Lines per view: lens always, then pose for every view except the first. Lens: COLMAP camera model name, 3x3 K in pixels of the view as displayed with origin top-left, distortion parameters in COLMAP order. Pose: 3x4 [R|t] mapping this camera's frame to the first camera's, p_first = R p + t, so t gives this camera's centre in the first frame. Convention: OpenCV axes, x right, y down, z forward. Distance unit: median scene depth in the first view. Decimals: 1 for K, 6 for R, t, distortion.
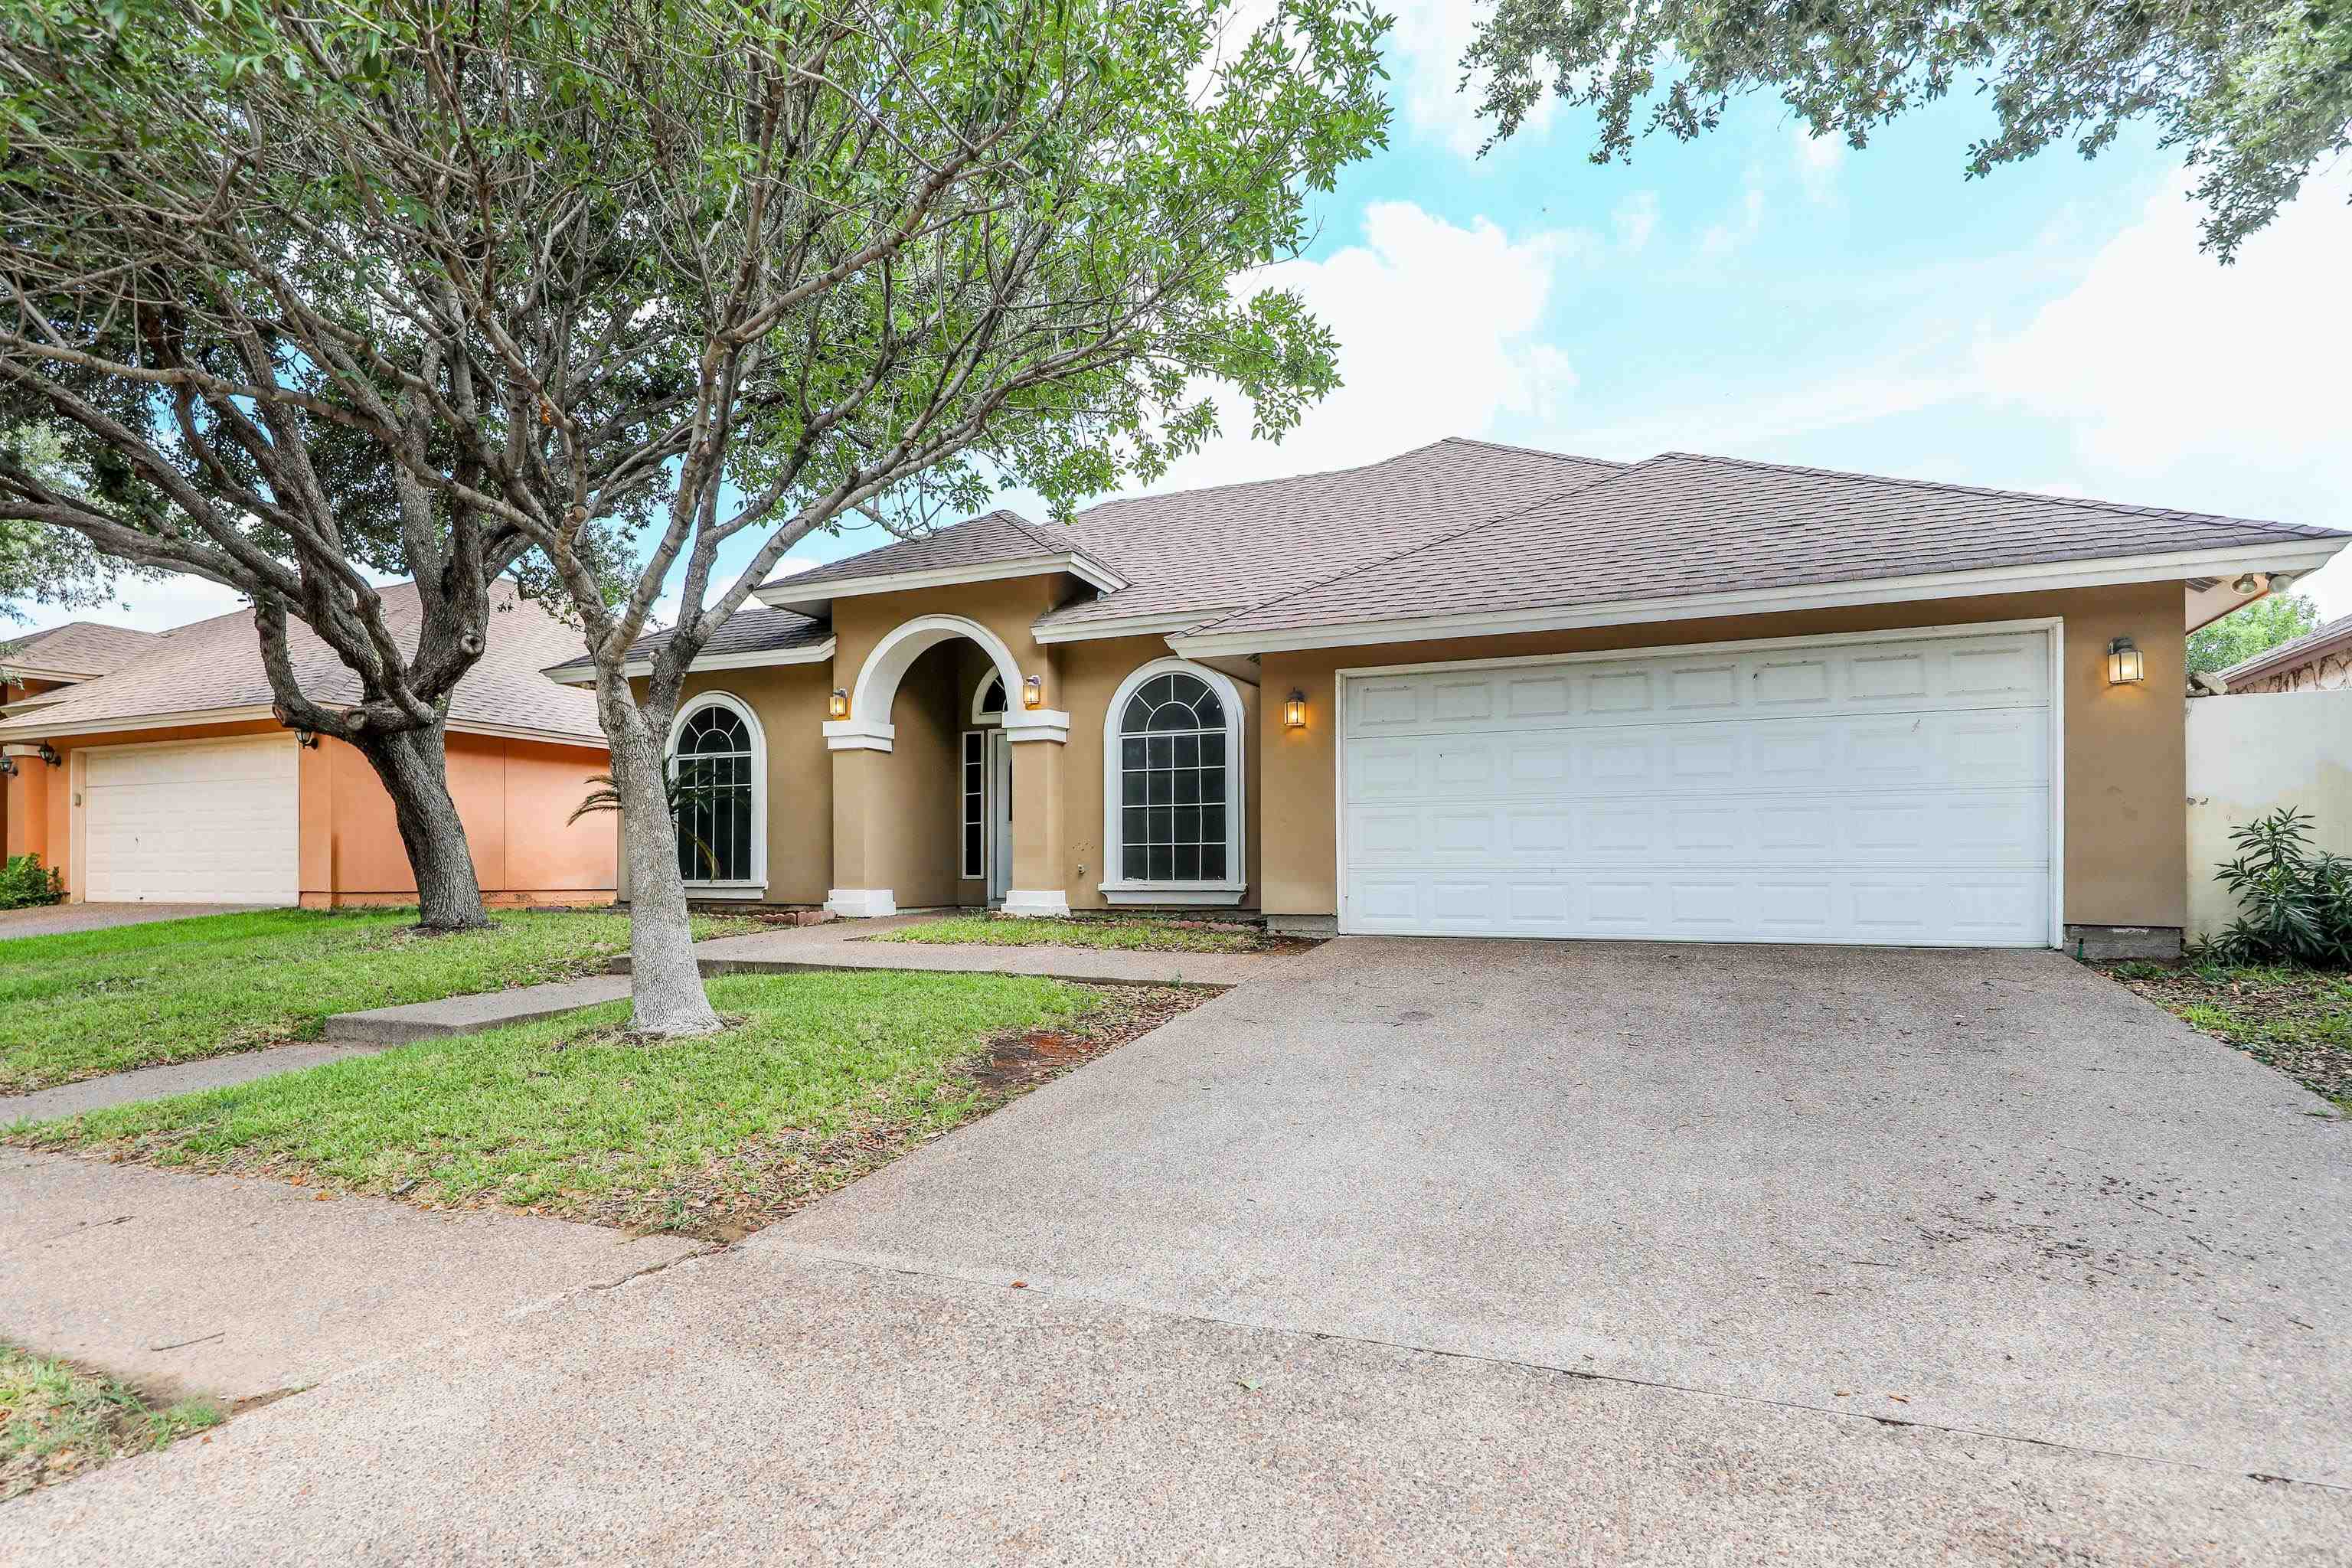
lens RADIAL K [[1219.7, 0, 1180.2], [0, 1219.7, 868.4], [0, 0, 1]] dist [0.016850, -0.000334]
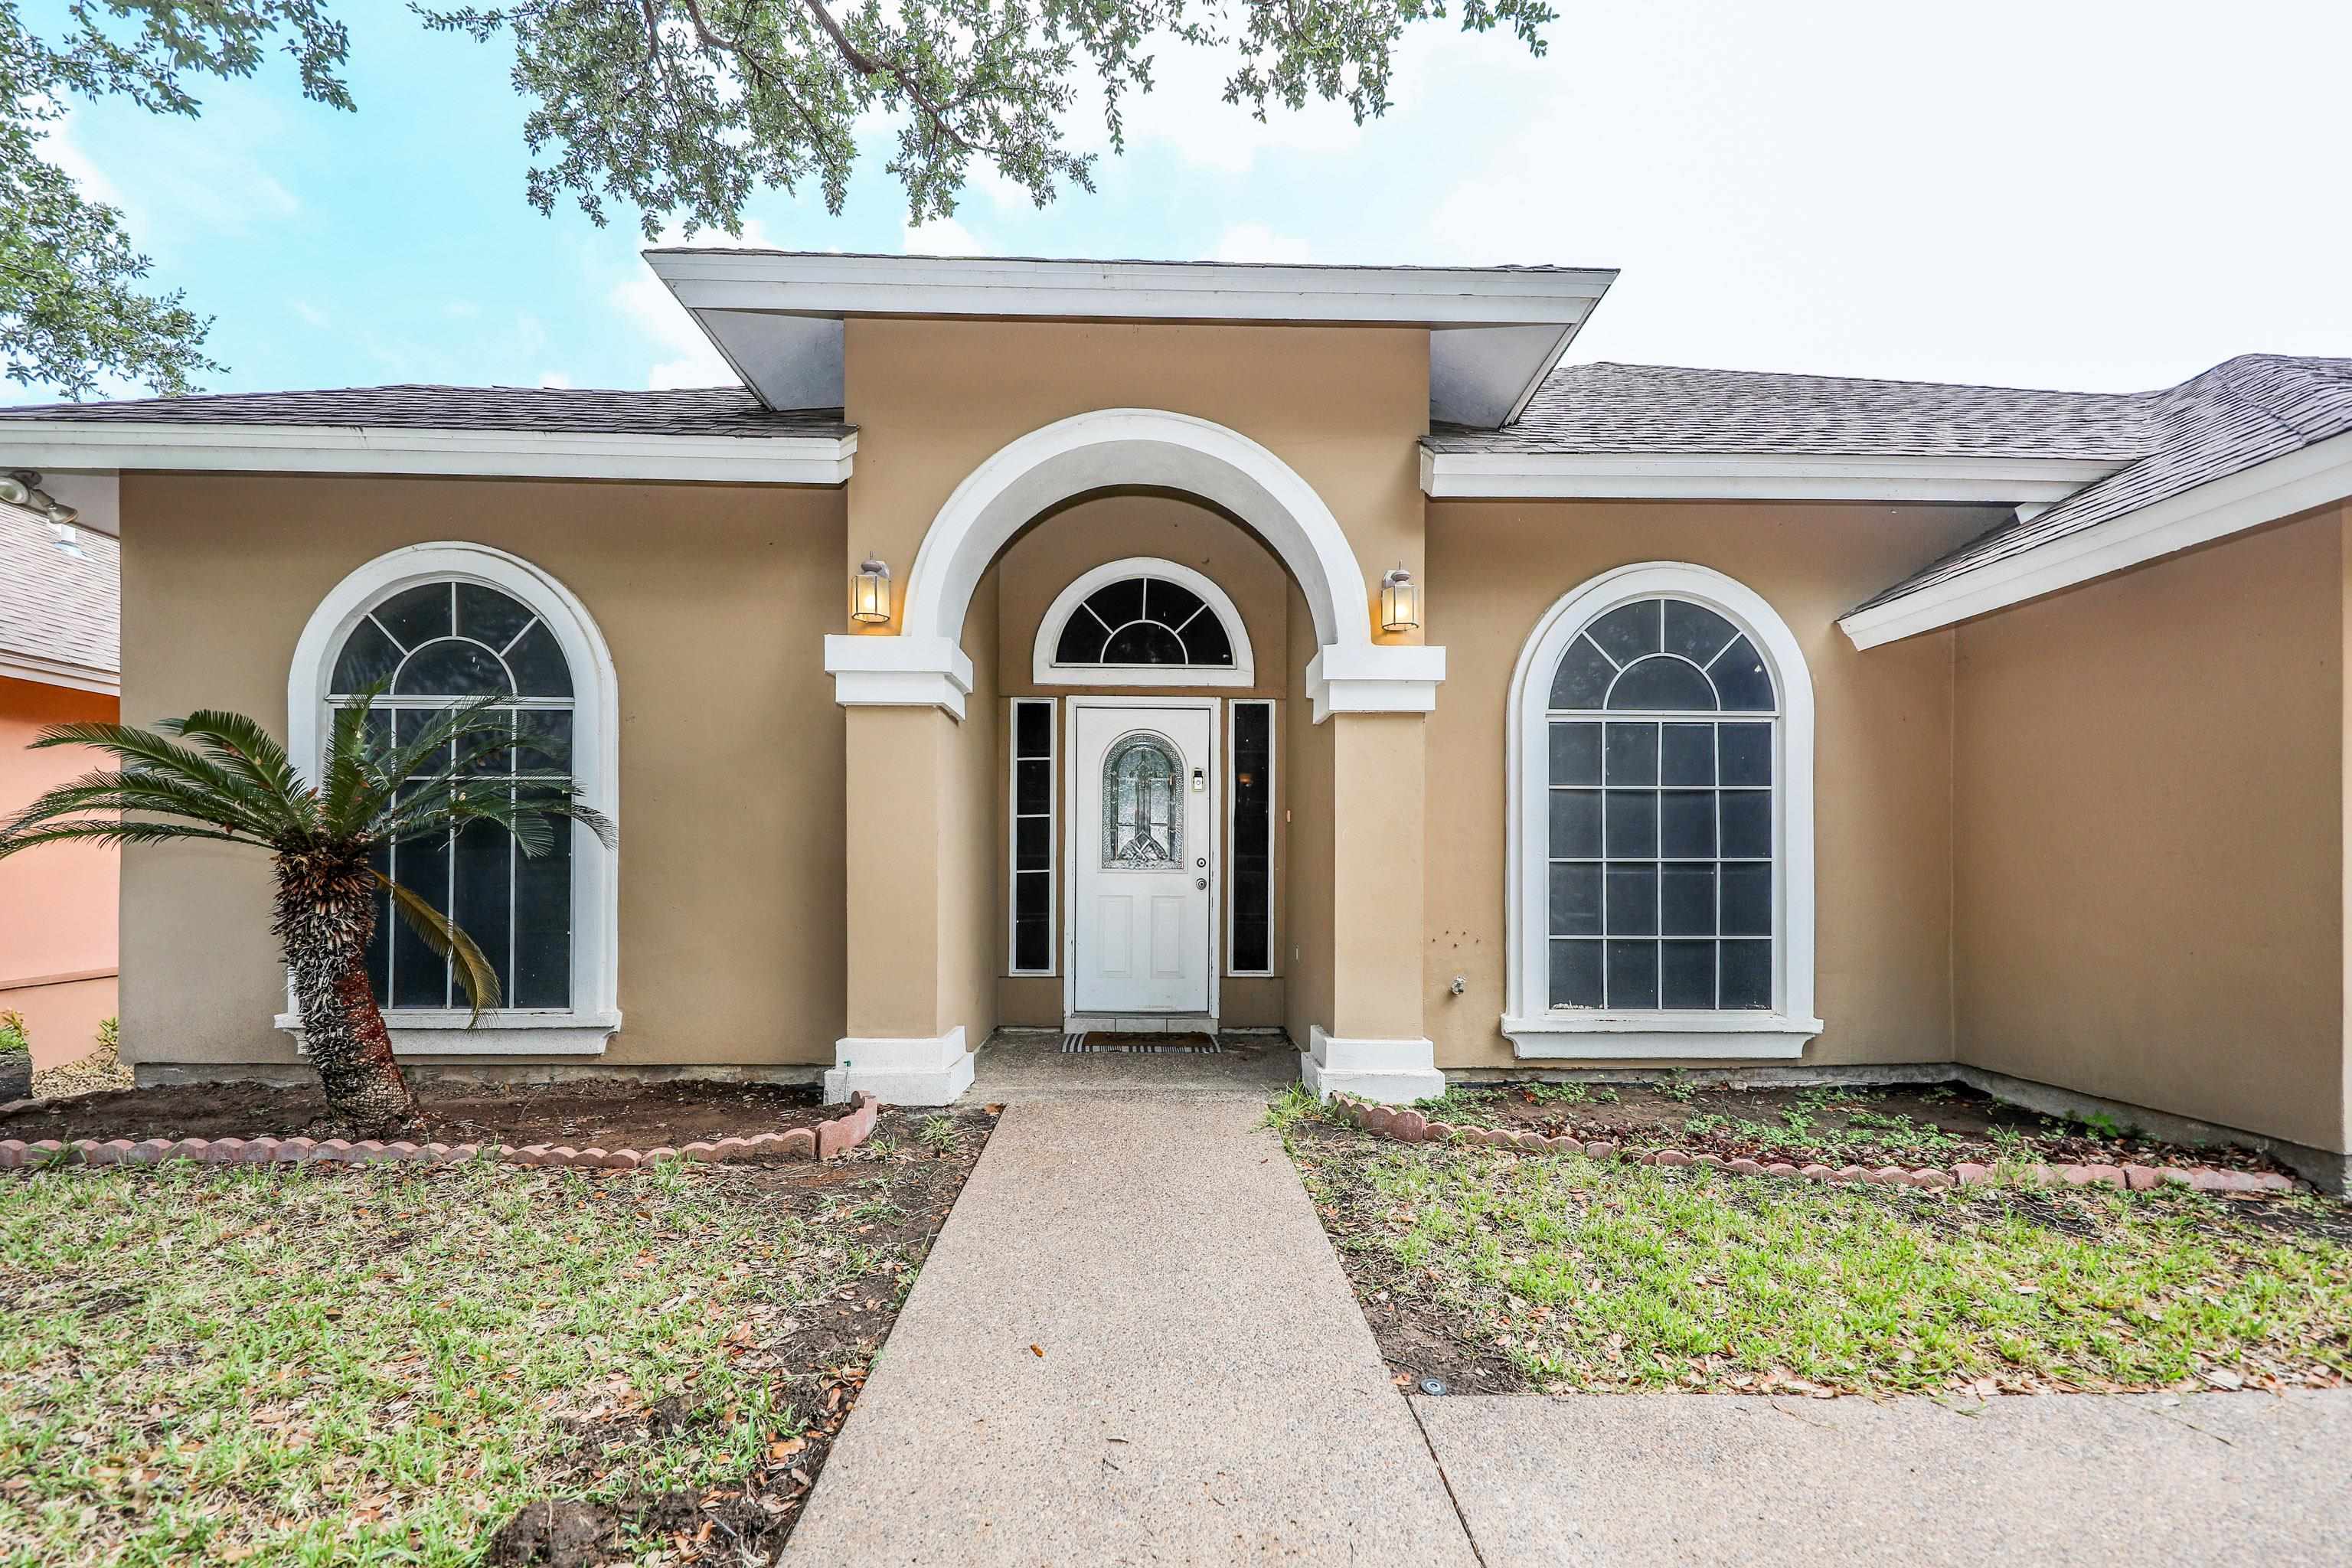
lens RADIAL K [[1016.1, 0, 1180.9], [0, 1016.1, 880.1], [0, 0, 1]] dist [0.001873, 0.000315]
pose [[0.908463, 0.005101, 0.417934, -0.351669], [-0.008742, 0.999939, 0.006797, -0.043623], [-0.417873, -0.009828, 0.908452, 0.686356]]
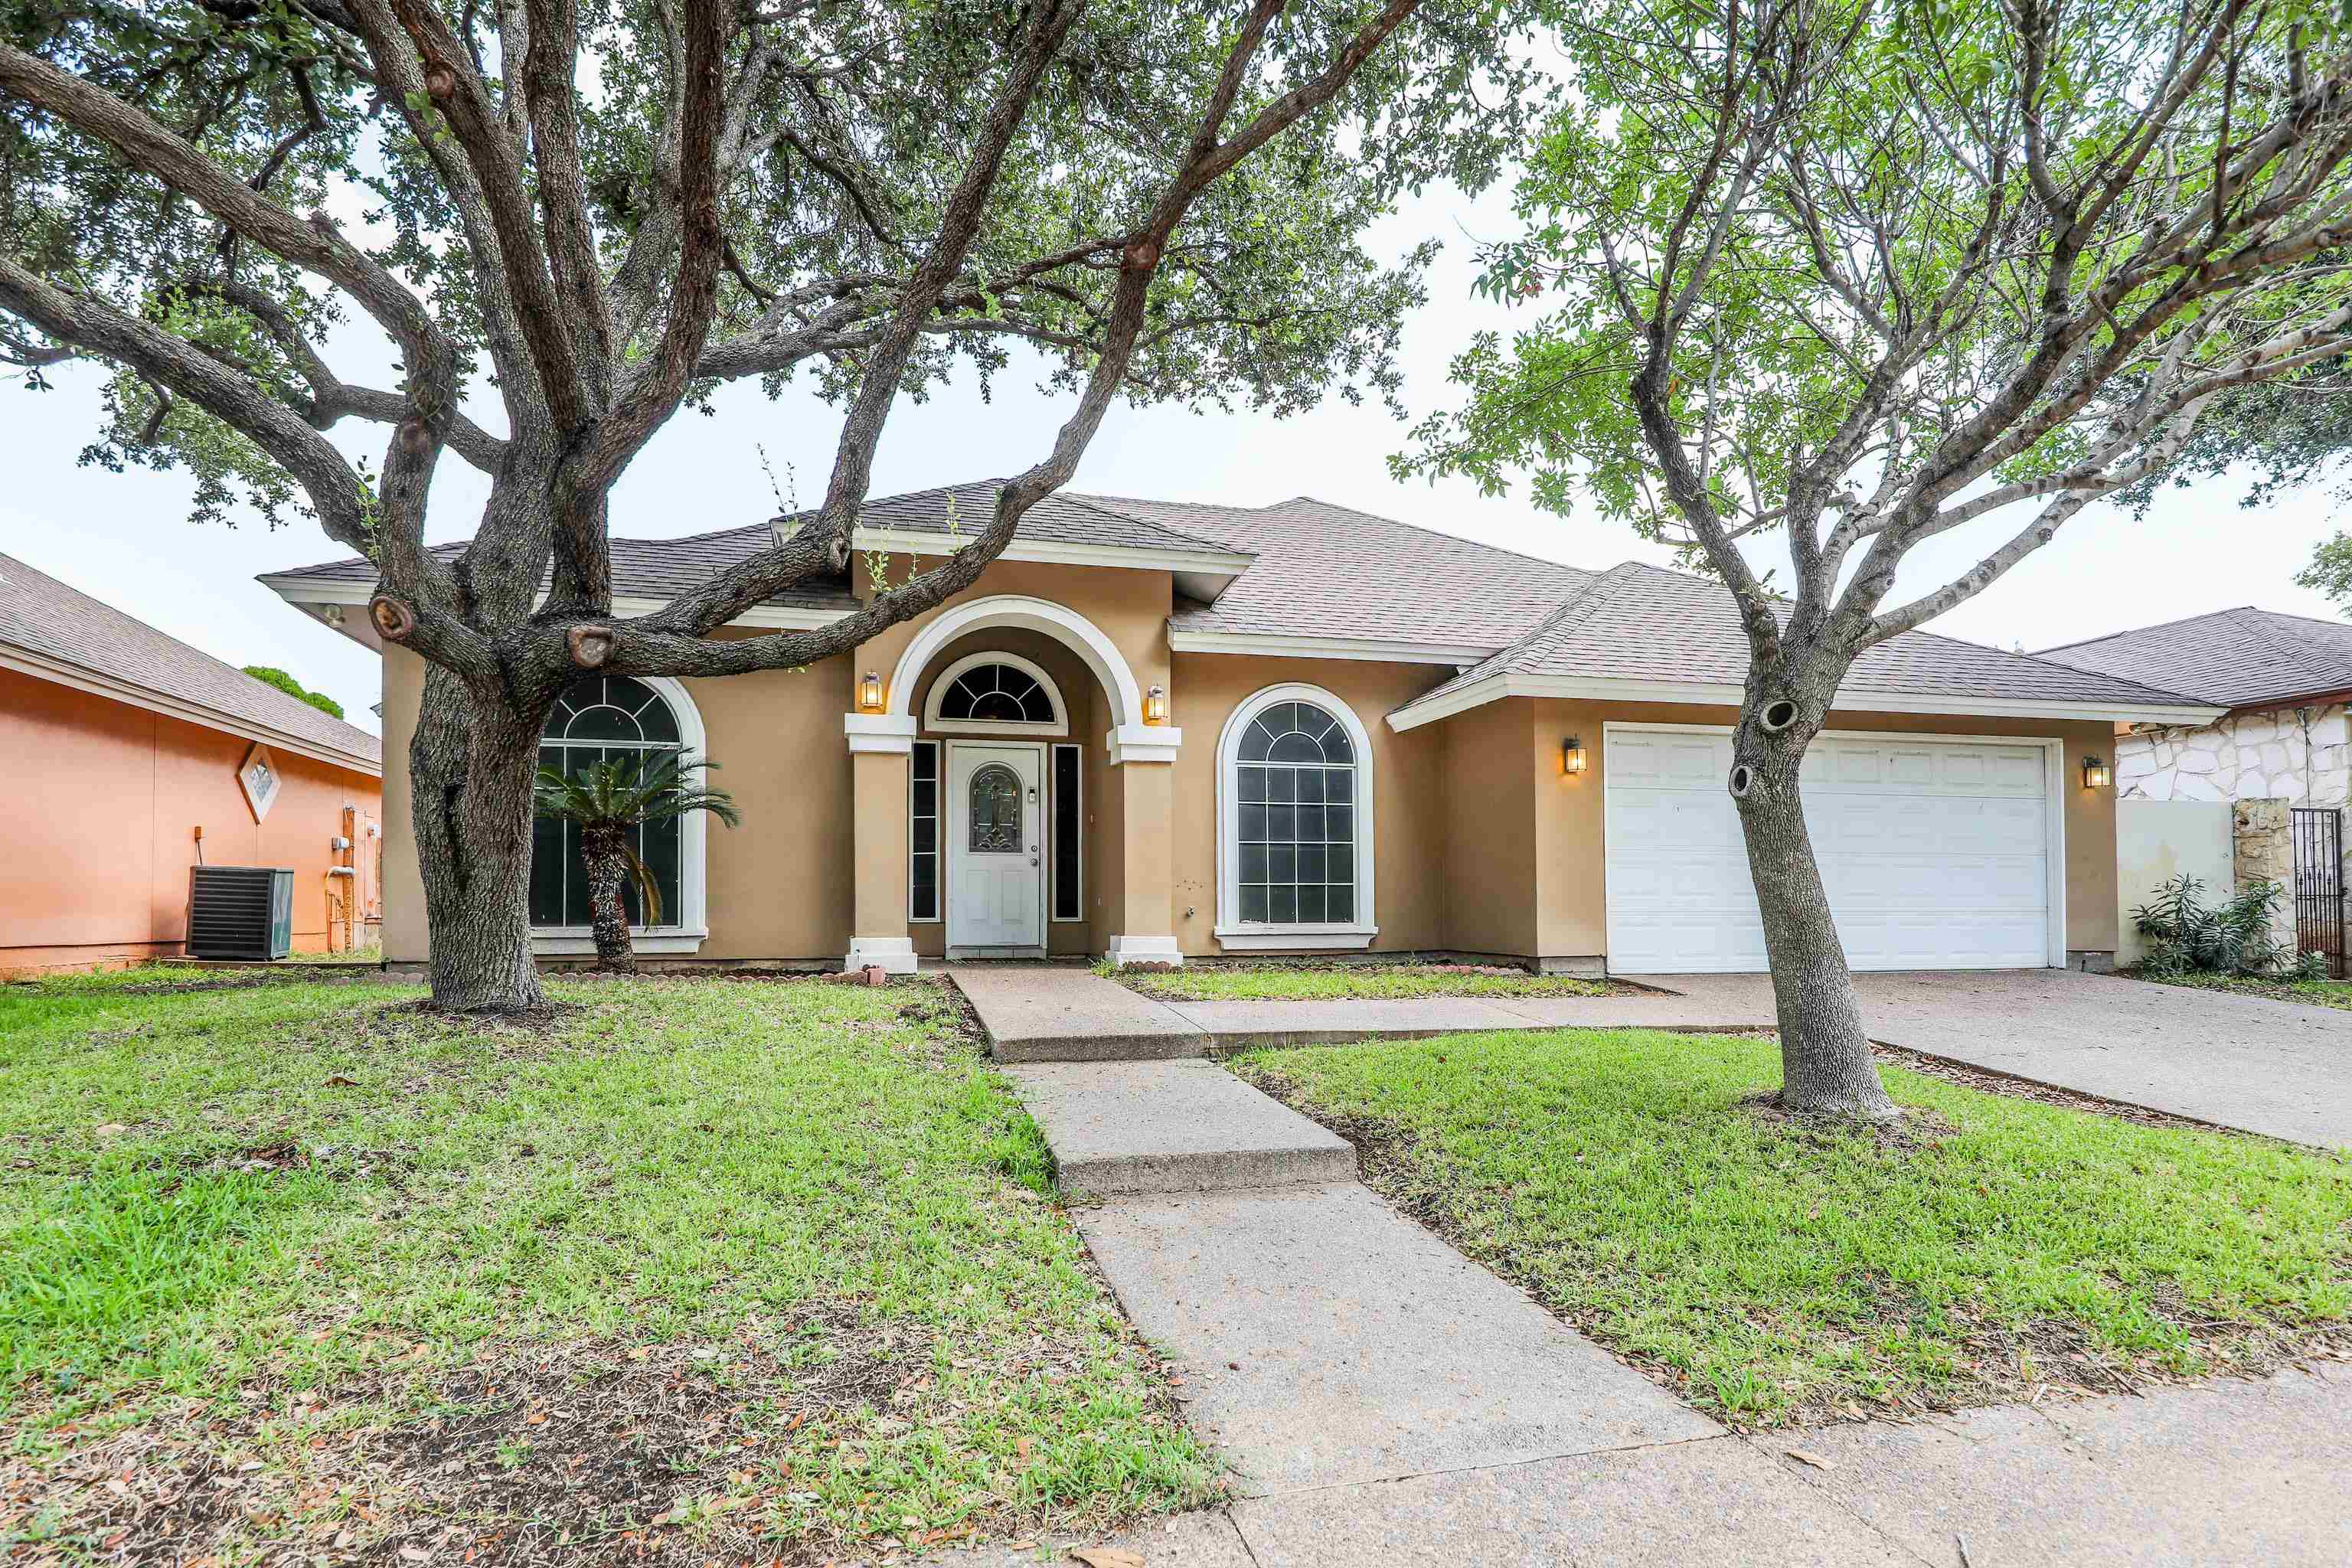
lens RADIAL K [[1219.7, 0, 1180.2], [0, 1219.7, 868.4], [0, 0, 1]] dist [0.016850, -0.000334]
pose [[0.795737, 0.020710, 0.605288, -0.626158], [-0.002464, 0.999518, -0.030958, -0.002589], [-0.605637, 0.023143, 0.795404, 0.305161]]
